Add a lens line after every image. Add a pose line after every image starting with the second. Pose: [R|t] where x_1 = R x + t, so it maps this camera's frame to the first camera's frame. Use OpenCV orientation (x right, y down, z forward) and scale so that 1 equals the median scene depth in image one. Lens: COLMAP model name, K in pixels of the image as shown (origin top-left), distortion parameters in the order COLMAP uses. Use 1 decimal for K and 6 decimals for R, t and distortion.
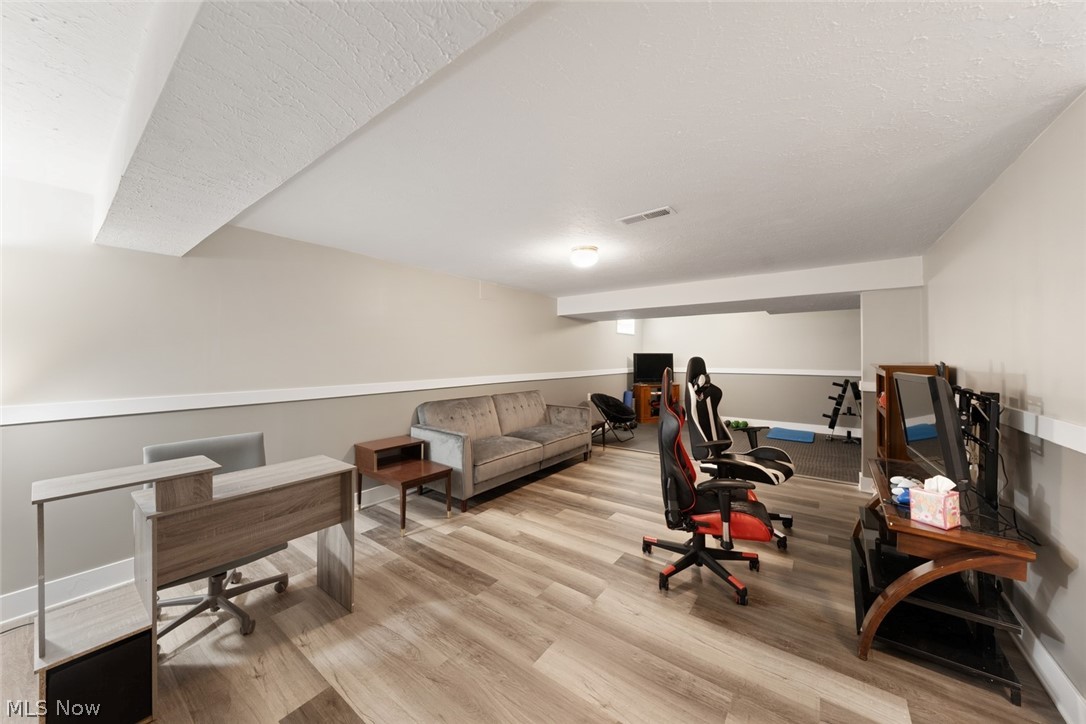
lens RADIAL K [[377.0, 0, 542.1], [0, 377.0, 349.0], [0, 0, 1]] dist [-0.001413, -0.000142]
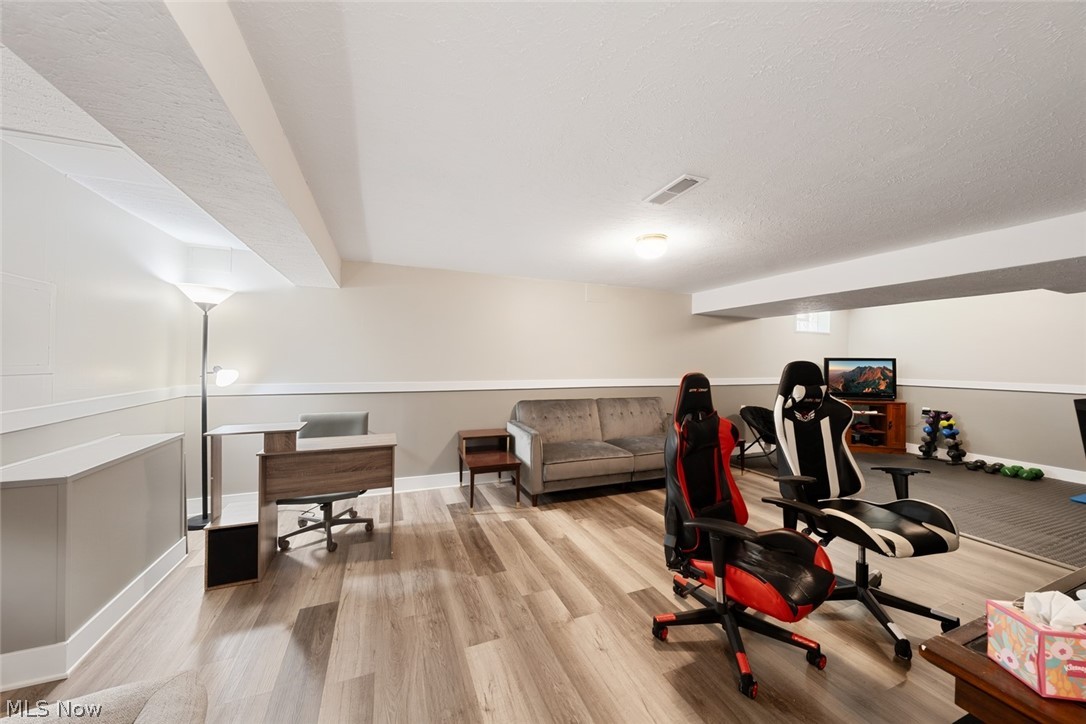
lens RADIAL K [[382.6, 0, 541.1], [0, 382.6, 353.7], [0, 0, 1]] dist [-0.000982, -0.000171]
pose [[0.857267, 0.000536, -0.514872, 0.430182], [-0.000013, 0.999999, 0.001020, 0.006856], [0.514873, -0.000868, 0.857266, 0.114971]]
